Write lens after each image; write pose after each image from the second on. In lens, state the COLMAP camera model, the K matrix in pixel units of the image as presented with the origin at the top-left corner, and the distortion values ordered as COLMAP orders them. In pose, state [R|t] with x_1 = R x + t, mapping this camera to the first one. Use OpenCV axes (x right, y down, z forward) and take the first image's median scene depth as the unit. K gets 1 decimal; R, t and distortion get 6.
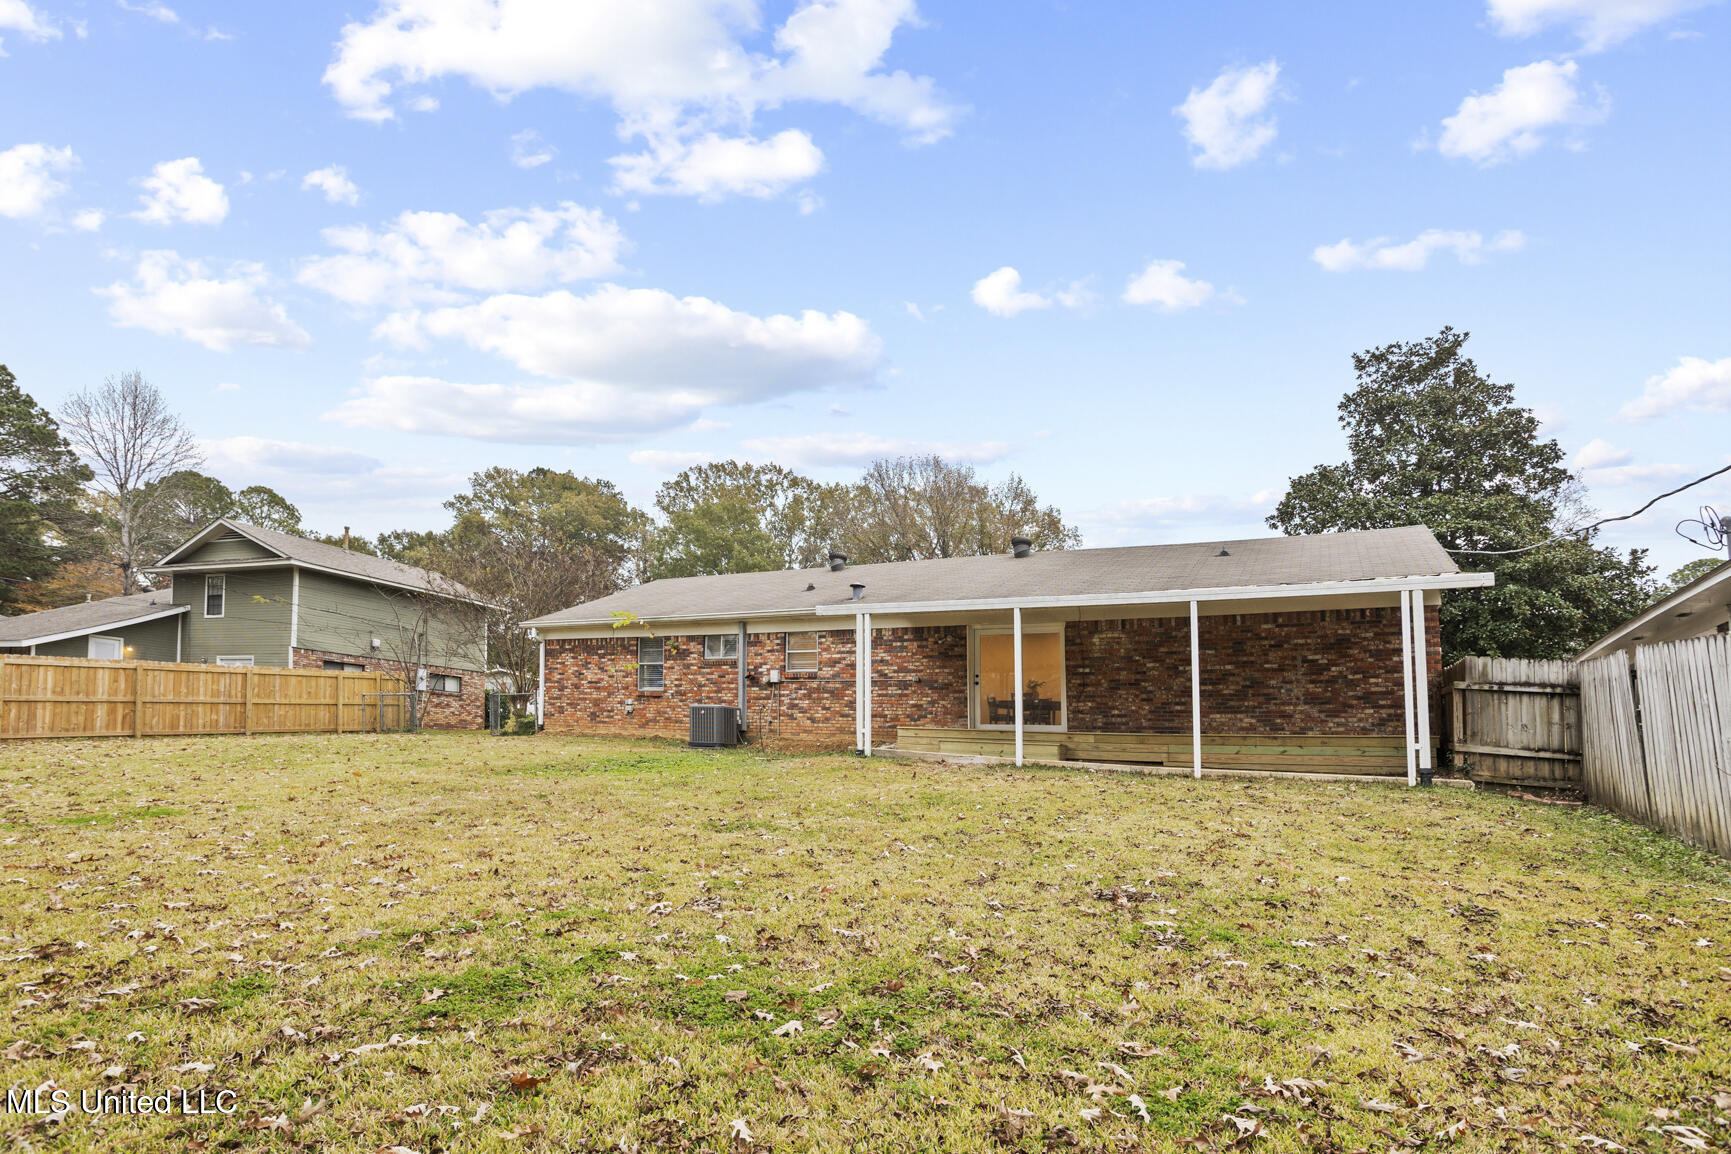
lens RADIAL K [[838.1, 0, 865.5], [0, 838.1, 577.0], [0, 0, 1]] dist [-0.045533, -0.000163]
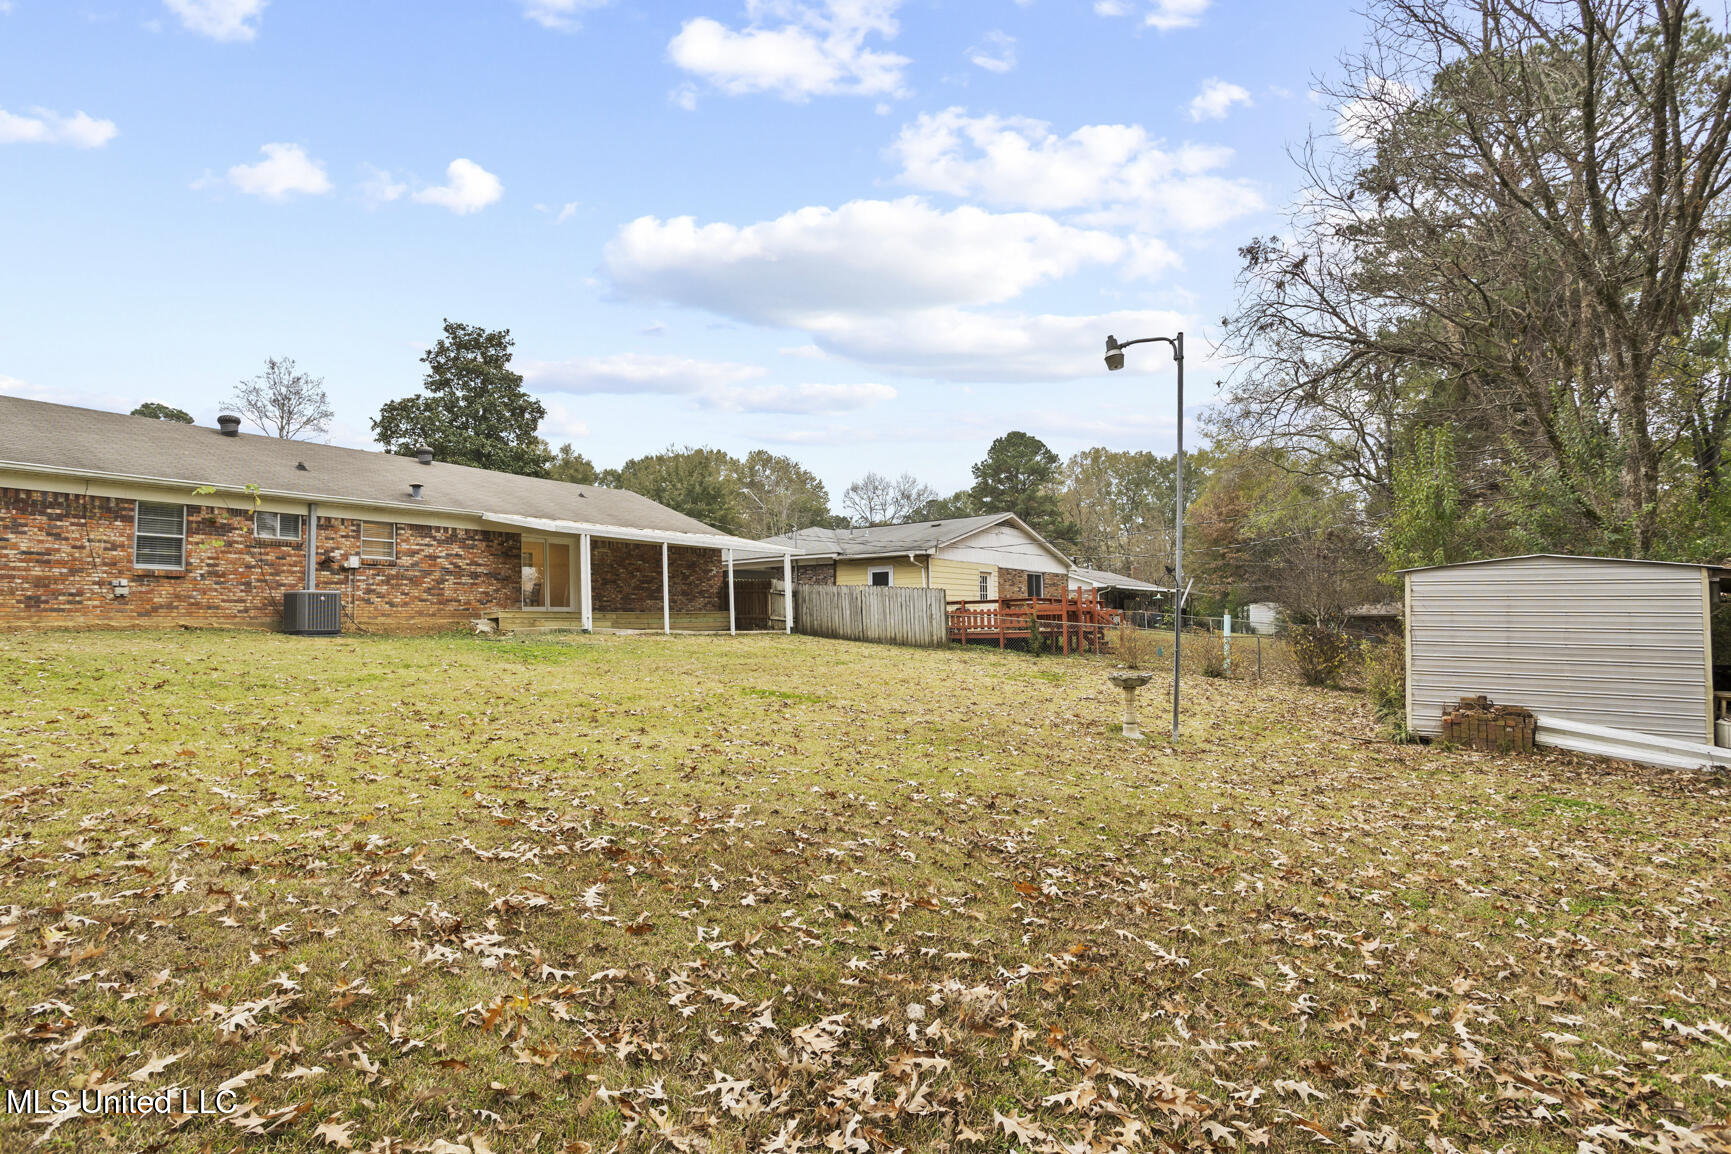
lens RADIAL K [[843.9, 0, 862.0], [0, 843.9, 545.3], [0, 0, 1]] dist [-0.045422, 0.024183]
pose [[0.127469, 0.064029, 0.989774, -0.958886], [-0.161285, 0.985970, -0.043011, 0.039360], [-0.978641, -0.154153, 0.136007, 0.241163]]
